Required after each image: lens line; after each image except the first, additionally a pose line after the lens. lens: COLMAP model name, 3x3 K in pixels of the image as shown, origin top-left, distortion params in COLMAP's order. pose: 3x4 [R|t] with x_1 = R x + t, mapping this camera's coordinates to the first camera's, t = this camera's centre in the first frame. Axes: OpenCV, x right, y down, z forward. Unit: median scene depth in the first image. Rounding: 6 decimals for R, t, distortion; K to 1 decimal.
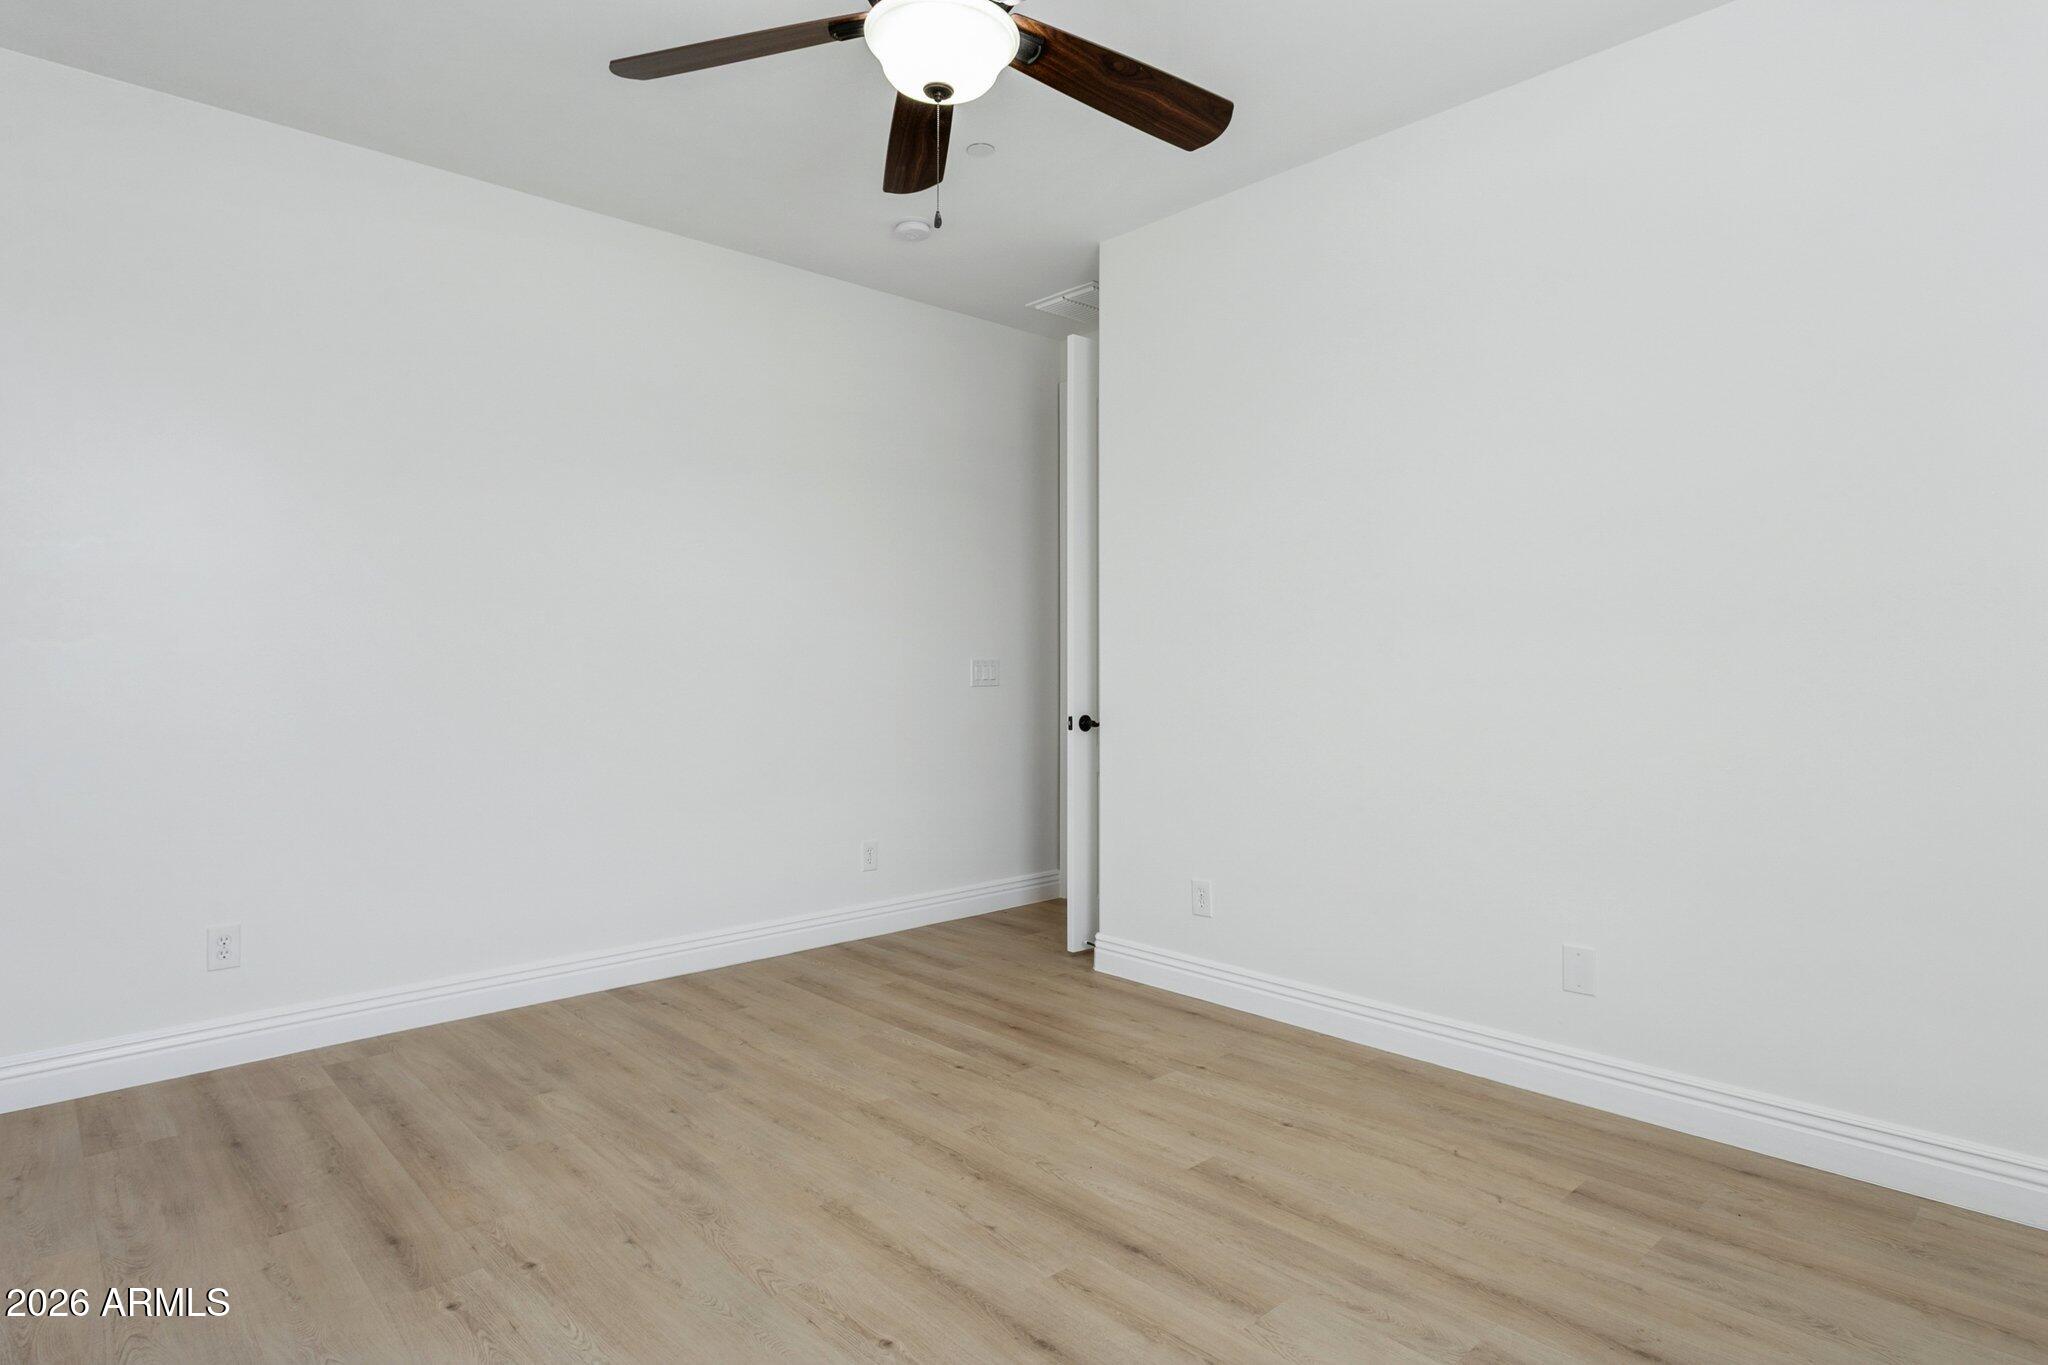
lens RADIAL K [[1012.5, 0, 1024.4], [0, 1012.5, 678.0], [0, 0, 1]] dist [-0.013244, 0.005382]
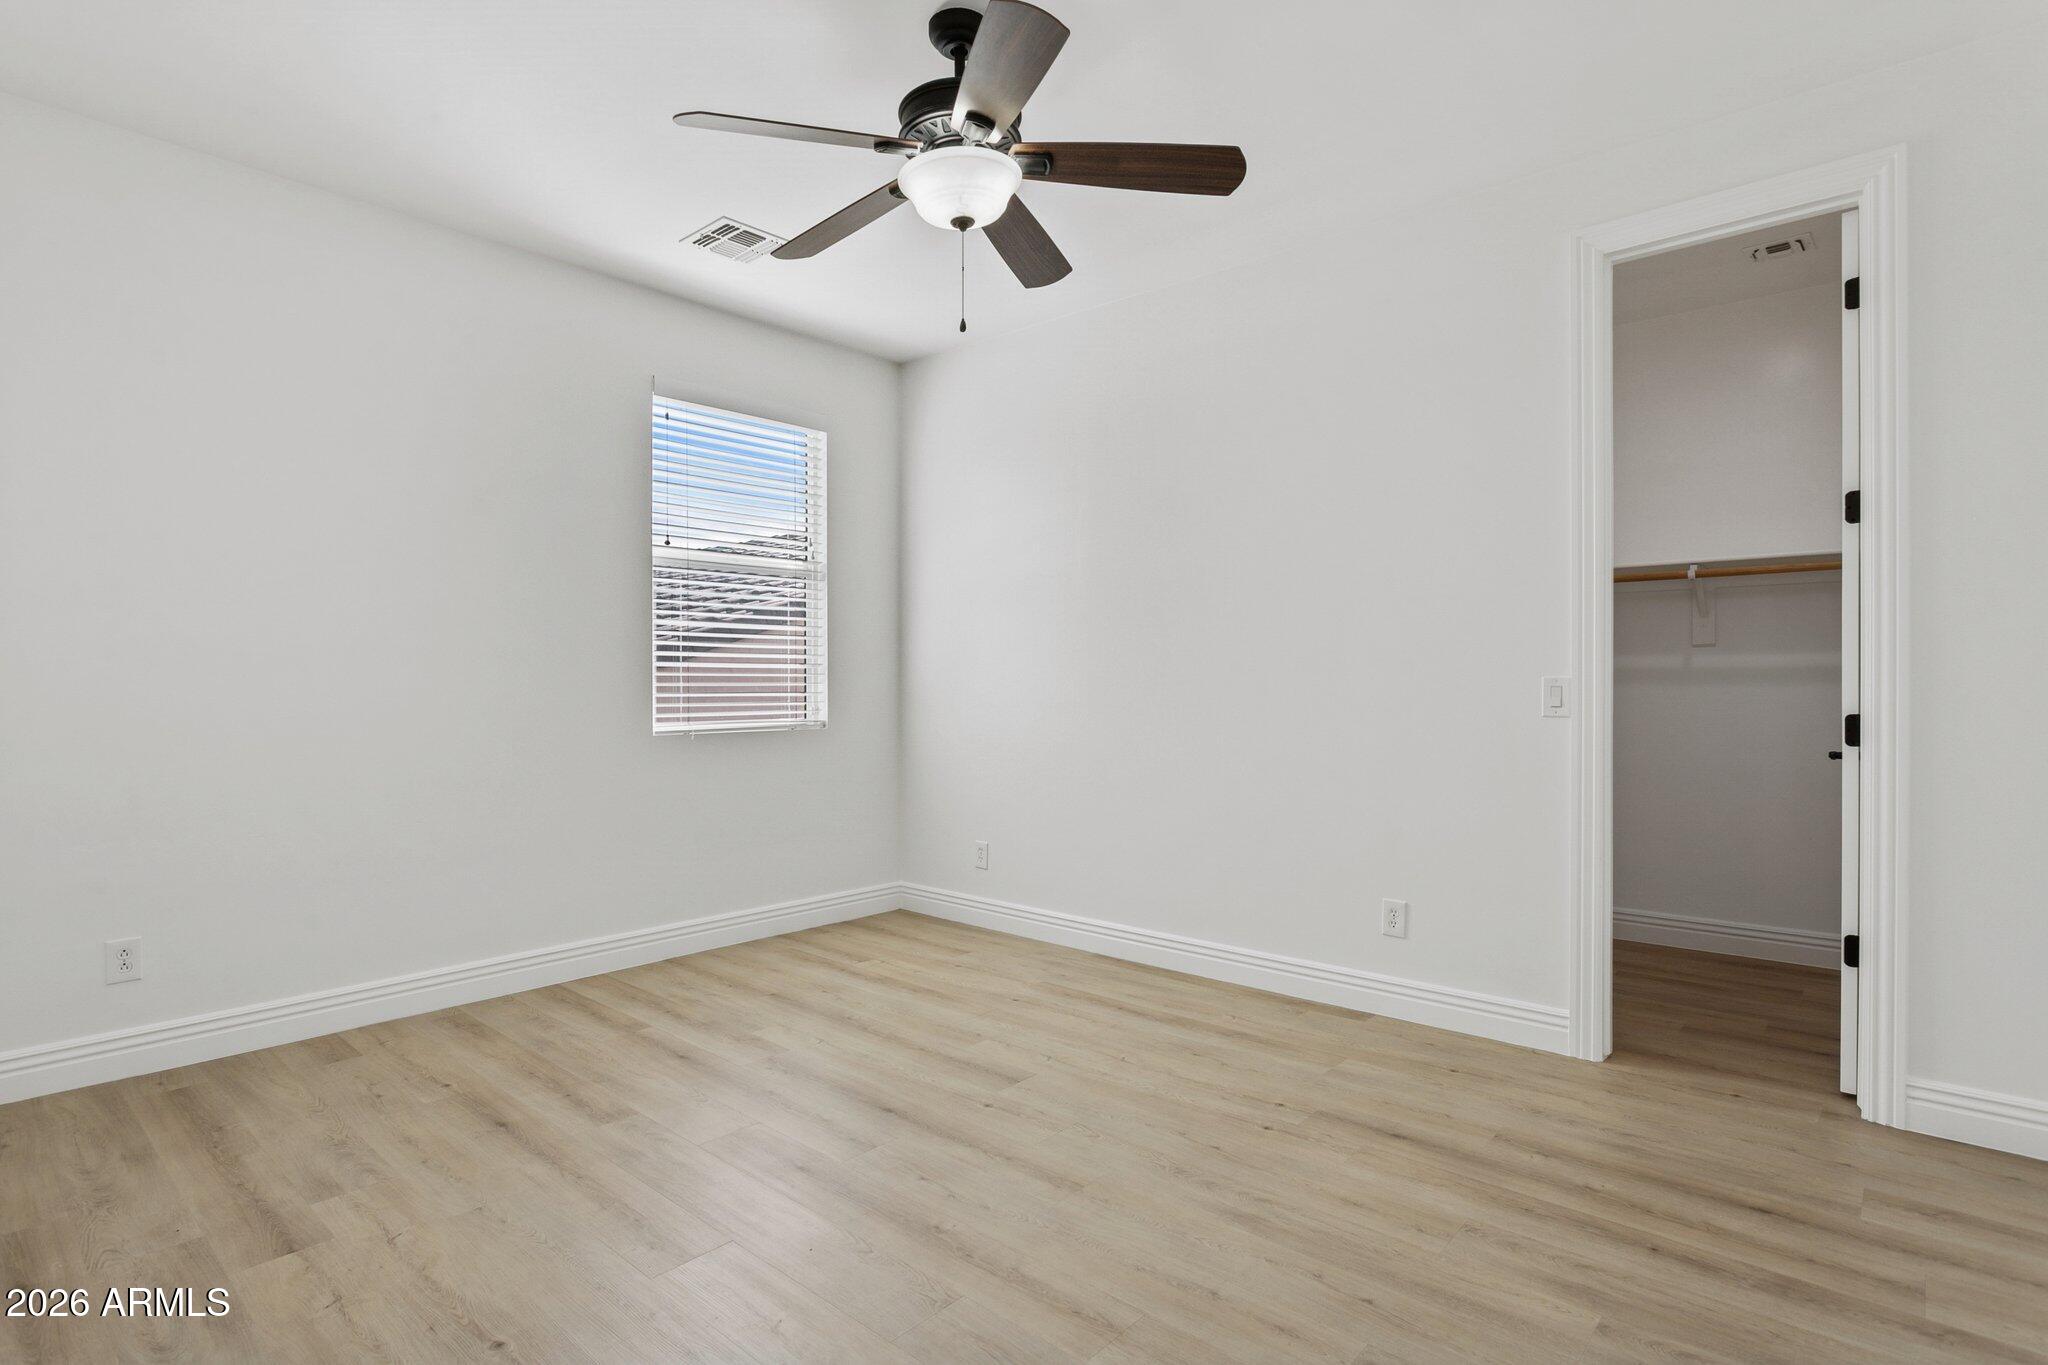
lens RADIAL K [[1012.5, 0, 1023.4], [0, 1012.5, 680.4], [0, 0, 1]] dist [-0.013244, 0.005382]
pose [[-0.997554, 0.001818, -0.069876, -0.062133], [0.001136, 0.999951, 0.009787, -0.024453], [0.069891, 0.009684, -0.997508, 1.982958]]
